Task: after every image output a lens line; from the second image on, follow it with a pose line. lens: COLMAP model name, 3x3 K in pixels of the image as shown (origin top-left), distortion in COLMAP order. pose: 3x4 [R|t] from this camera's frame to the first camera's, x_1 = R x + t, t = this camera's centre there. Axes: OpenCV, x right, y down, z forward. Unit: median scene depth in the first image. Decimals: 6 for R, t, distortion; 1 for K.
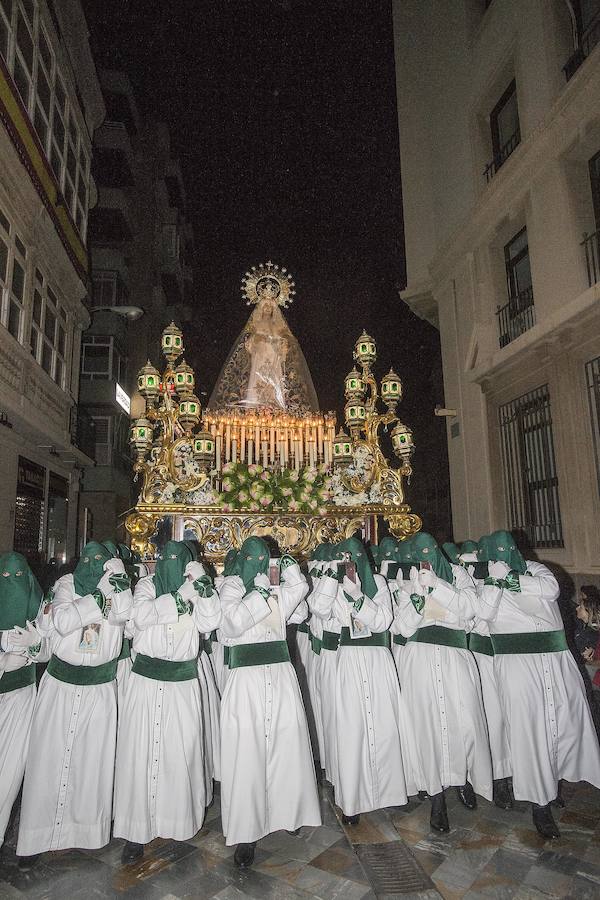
lens RADIAL K [[608.8, 0, 283.2], [0, 608.8, 450.2], [0, 0, 1]] dist [-0.008752, -0.000510]
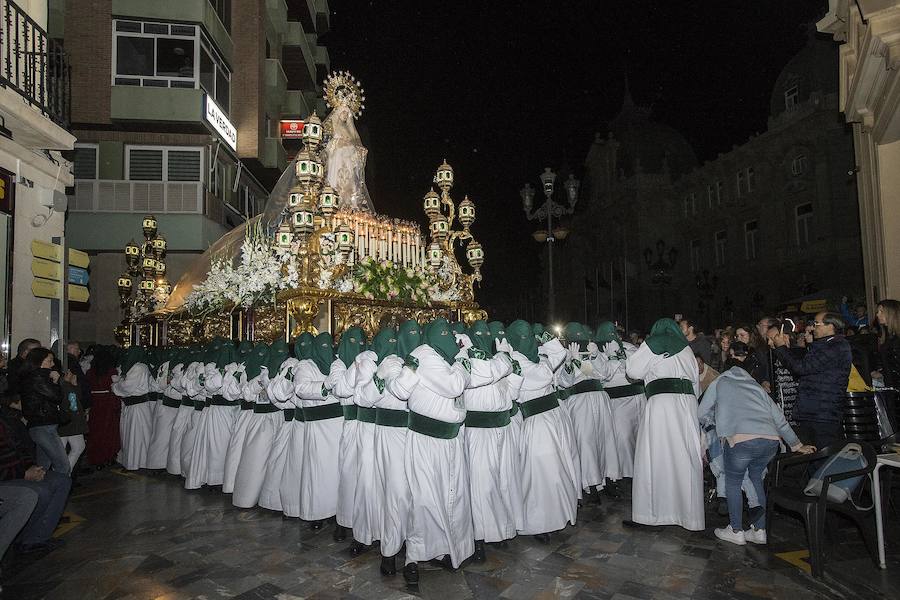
lens RADIAL K [[541.1, 0, 447.9], [0, 541.1, 315.5], [0, 0, 1]] dist [-0.000998, -0.000095]
pose [[0.765721, 0.039975, 0.641930, -0.587607], [-0.102981, 0.992810, 0.061014, 0.050741], [-0.634875, -0.112827, 0.764332, 0.131871]]
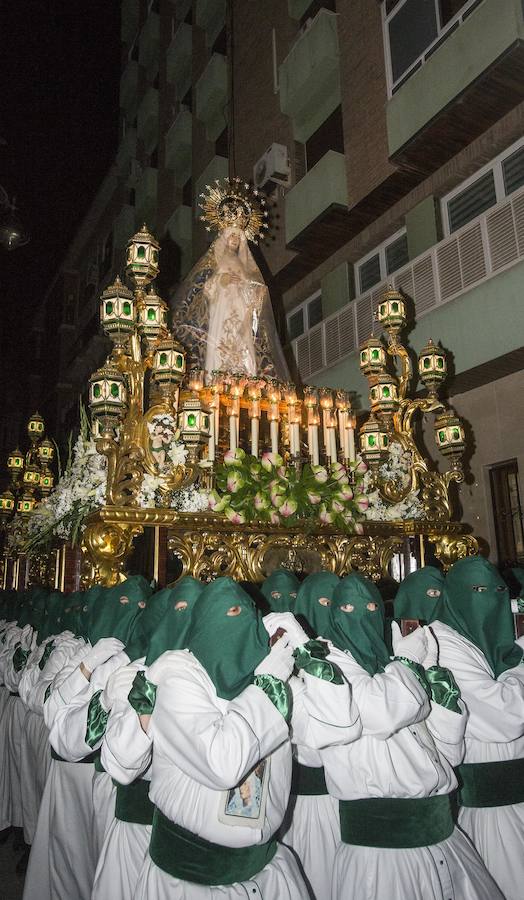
lens RADIAL K [[678.7, 0, 262.0], [0, 678.7, 450.0], [0, 0, 1]] dist [-0.006919, -0.002202]
pose [[0.940425, 0.064273, 0.333871, -0.293999], [-0.057568, 0.997892, -0.029949, 0.040153], [-0.335092, 0.008945, 0.942143, 0.294941]]
